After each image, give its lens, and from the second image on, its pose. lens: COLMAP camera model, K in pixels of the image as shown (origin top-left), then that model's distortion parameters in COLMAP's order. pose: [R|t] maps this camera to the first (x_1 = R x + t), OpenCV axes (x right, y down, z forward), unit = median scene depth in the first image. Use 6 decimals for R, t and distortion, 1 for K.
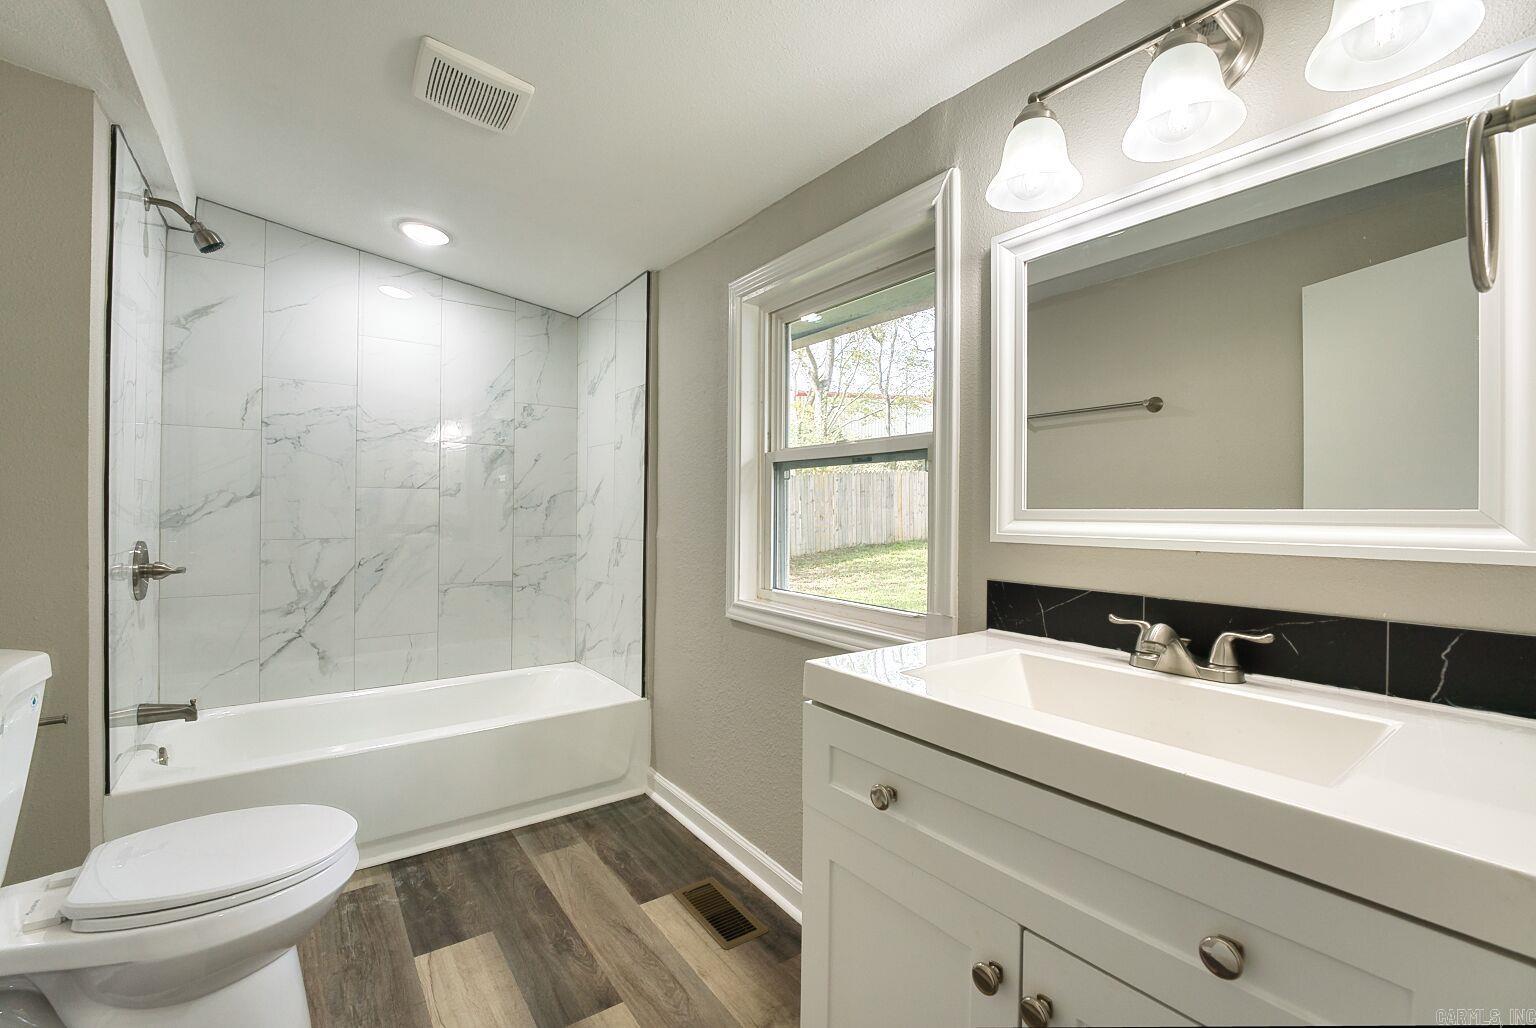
lens RADIAL K [[646.7, 0, 768.0], [0, 646.7, 514.0], [0, 0, 1]] dist [-0.027503, -0.000089]
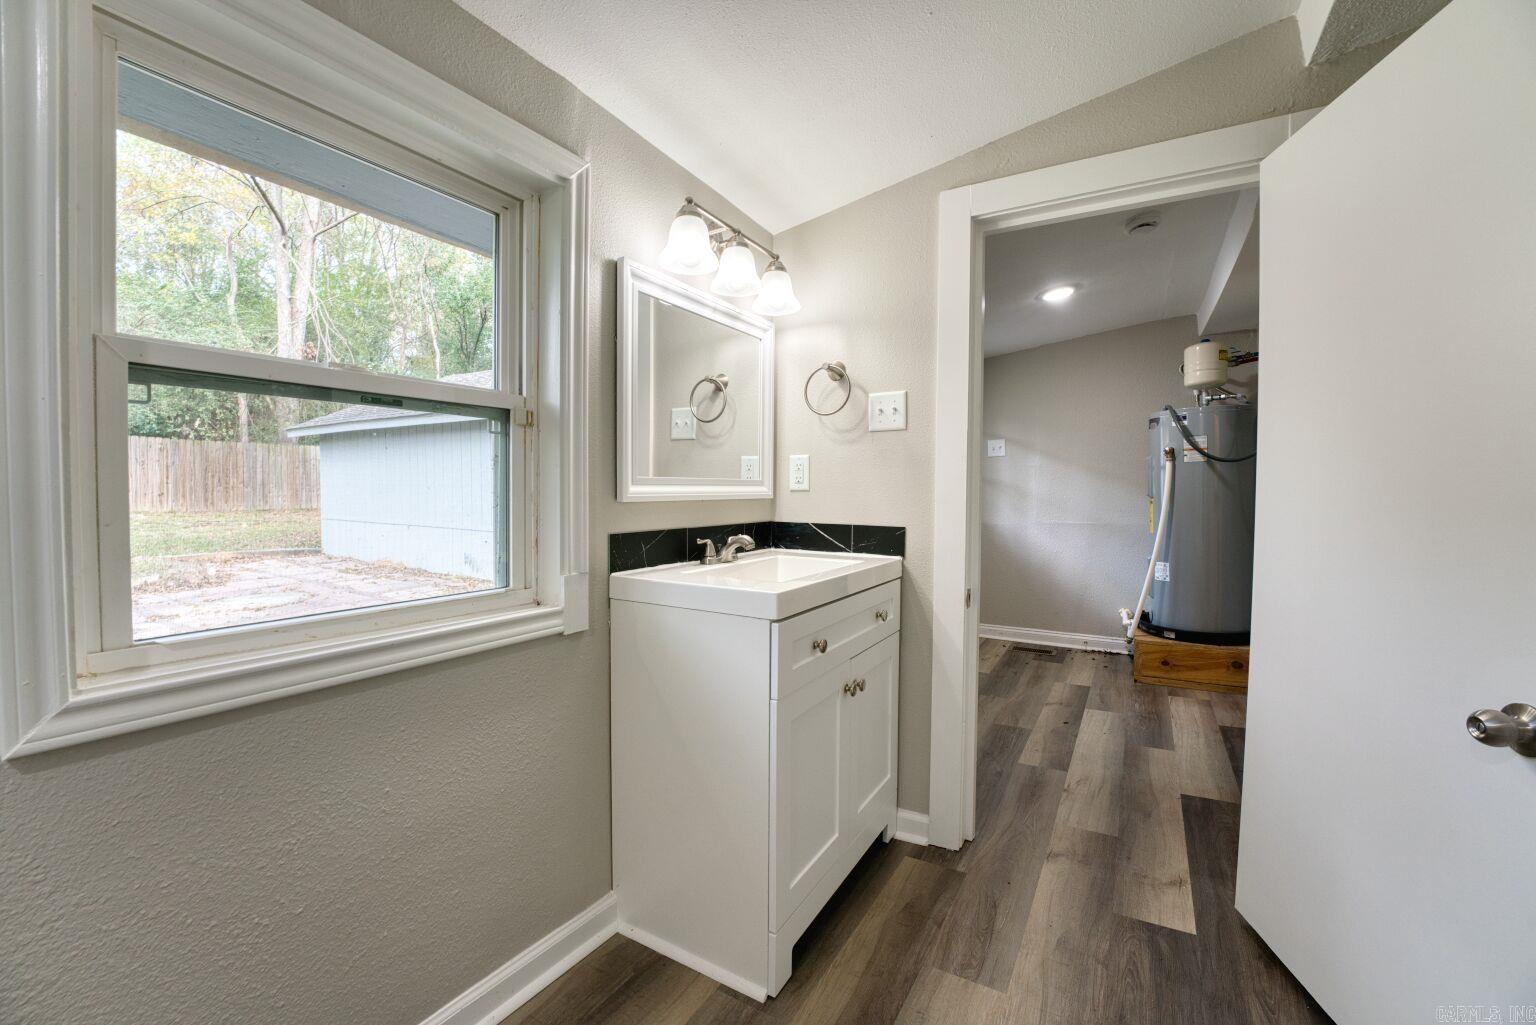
lens RADIAL K [[620.9, 0, 762.3], [0, 620.9, 508.2], [0, 0, 1]] dist [-0.030726, 0.003898]
pose [[-0.381383, -0.038831, 0.923601, -0.399086], [0.000291, 0.999112, 0.042126, 0.001983], [-0.924417, 0.016335, -0.381033, 0.556527]]
